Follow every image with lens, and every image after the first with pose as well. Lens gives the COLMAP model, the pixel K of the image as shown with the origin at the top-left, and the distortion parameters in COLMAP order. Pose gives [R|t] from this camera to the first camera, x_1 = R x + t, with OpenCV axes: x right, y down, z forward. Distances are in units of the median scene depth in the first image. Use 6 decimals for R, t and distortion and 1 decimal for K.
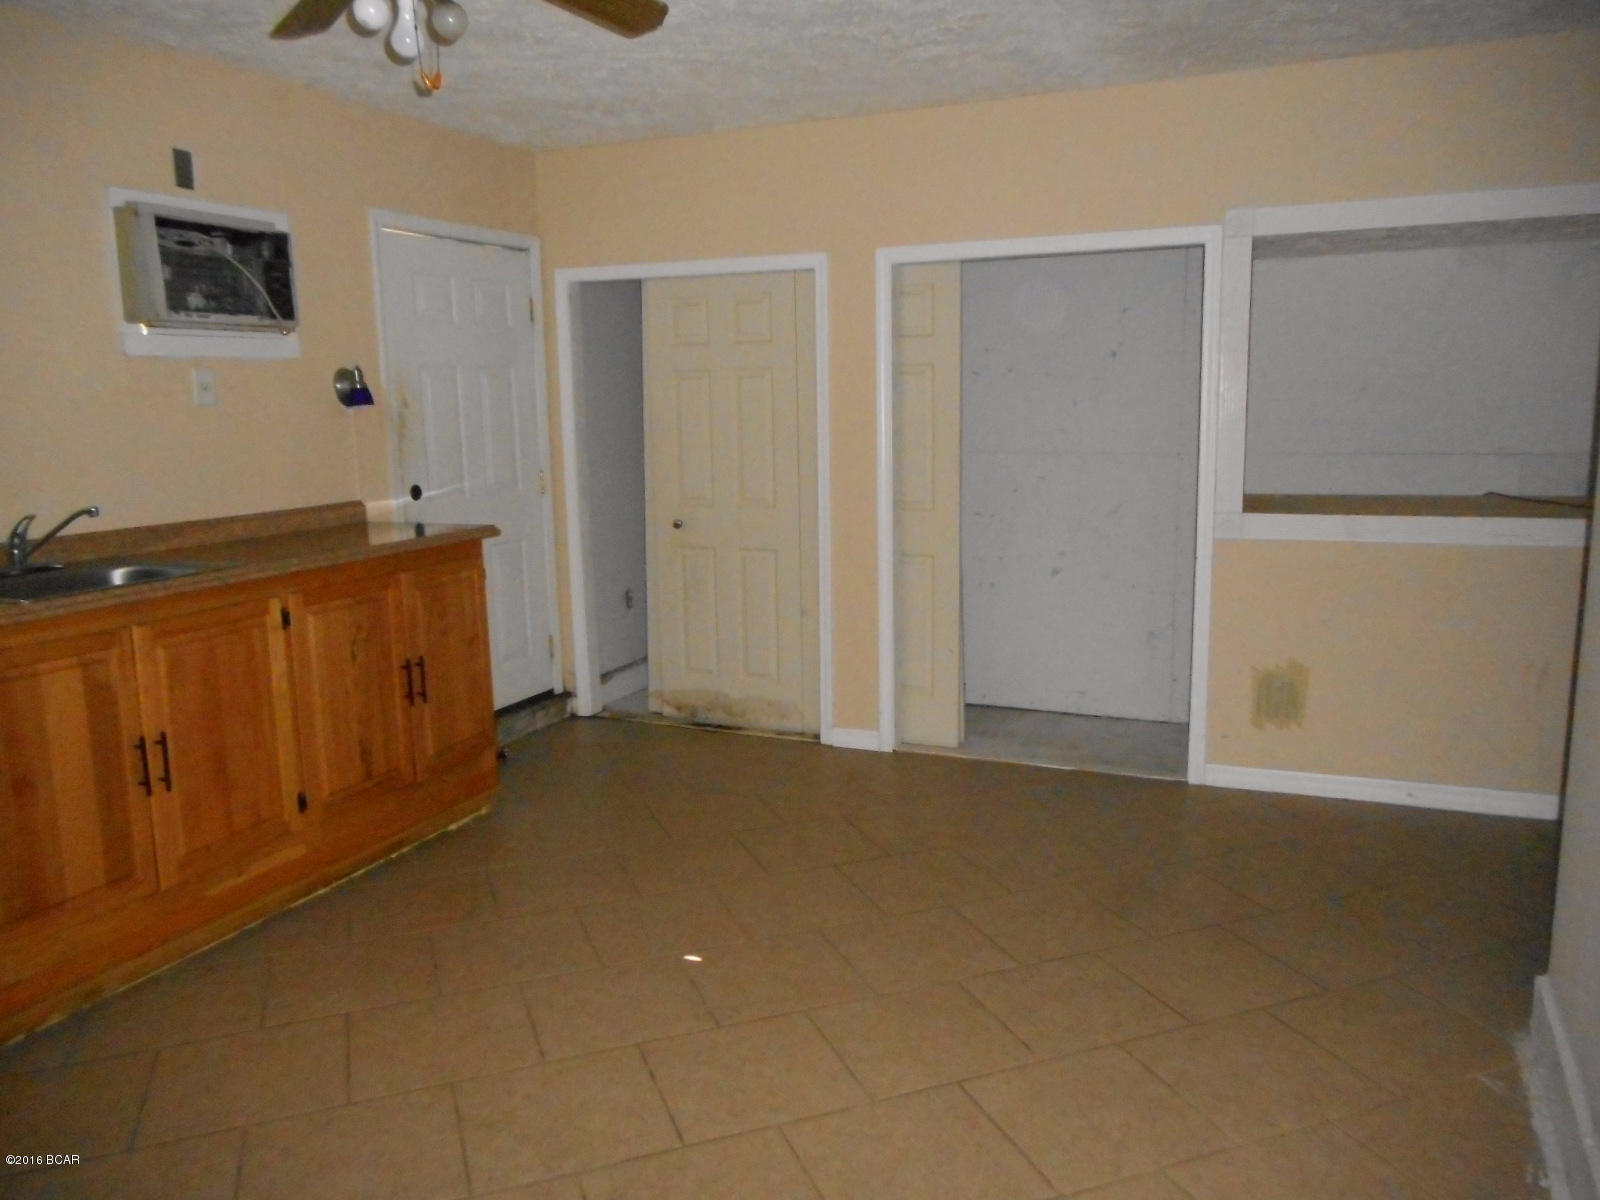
lens RADIAL K [[1213.8, 0, 800.0], [0, 1213.8, 600.0], [0, 0, 1]] dist [0.094628, 0.001771]
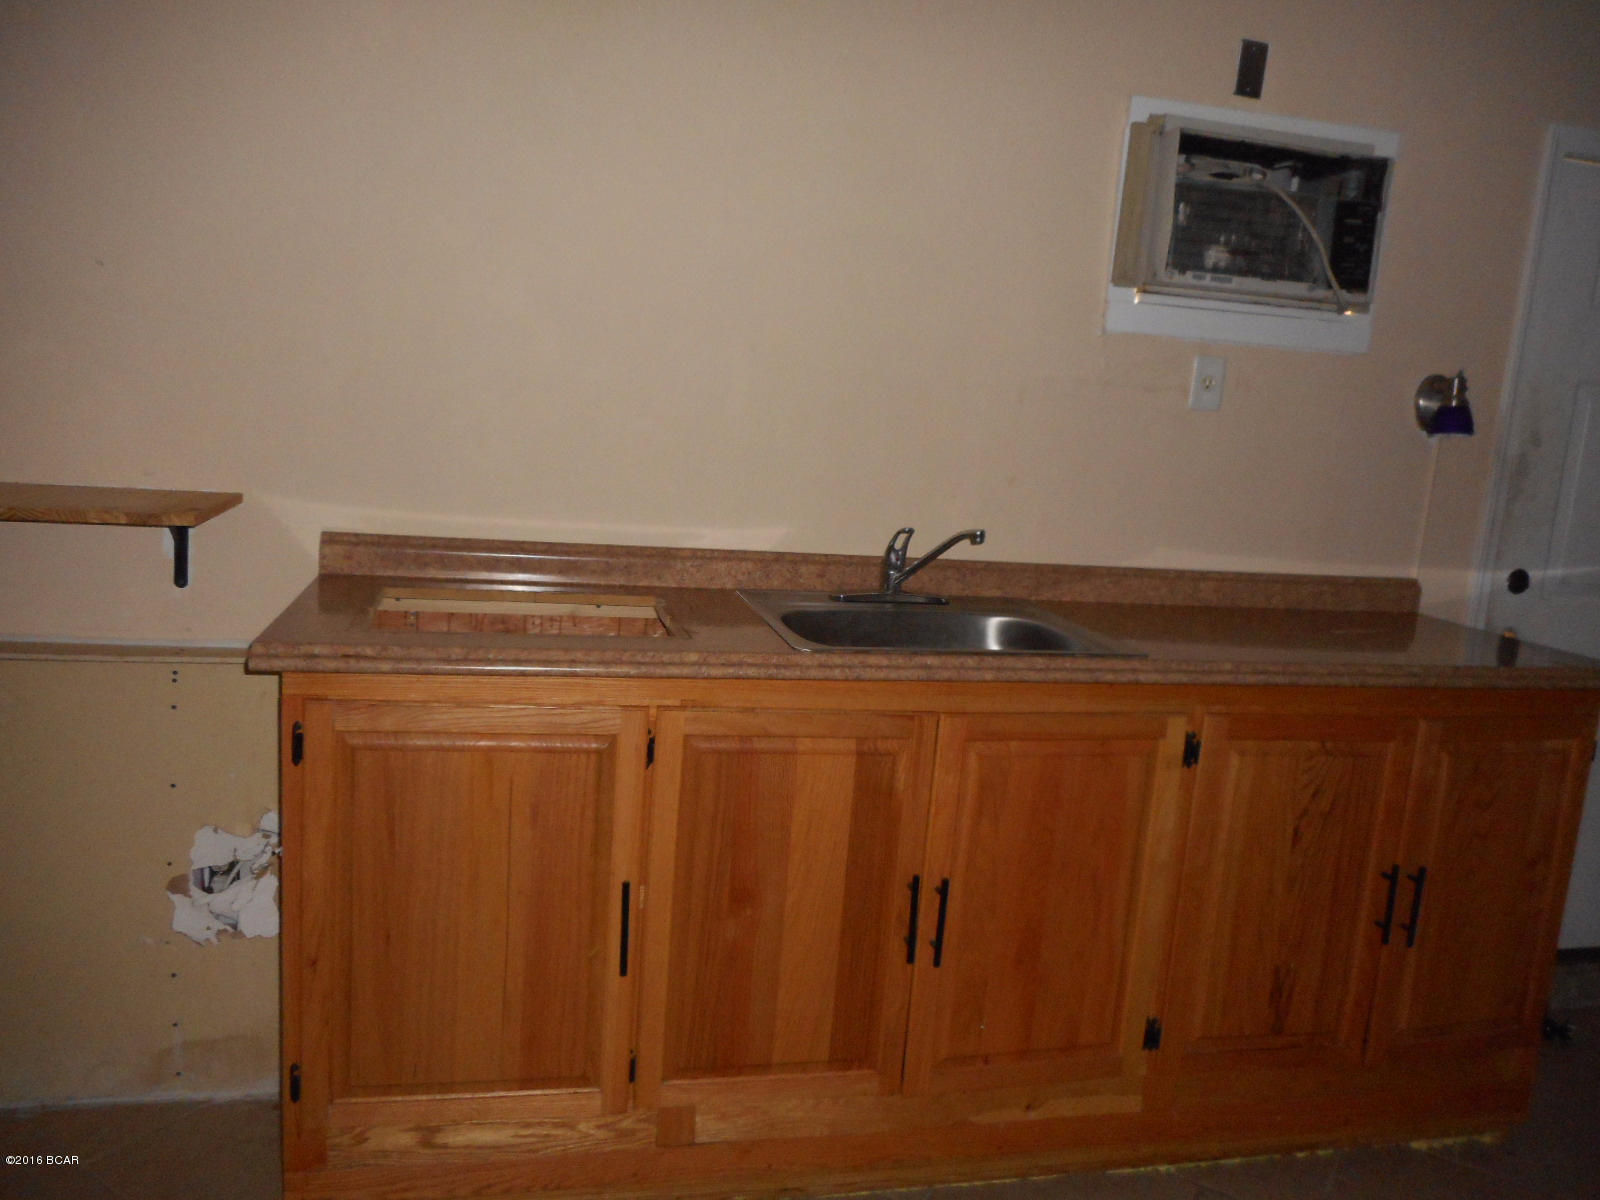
lens RADIAL K [[1168.0, 0, 800.4], [0, 1168.0, 565.7], [0, 0, 1]] dist [-0.005658, -0.009412]
pose [[0.590788, 0.191497, -0.783772, -0.087424], [-0.227037, 0.971629, 0.066261, -0.066818], [0.774224, 0.138799, 0.617504, 0.453661]]
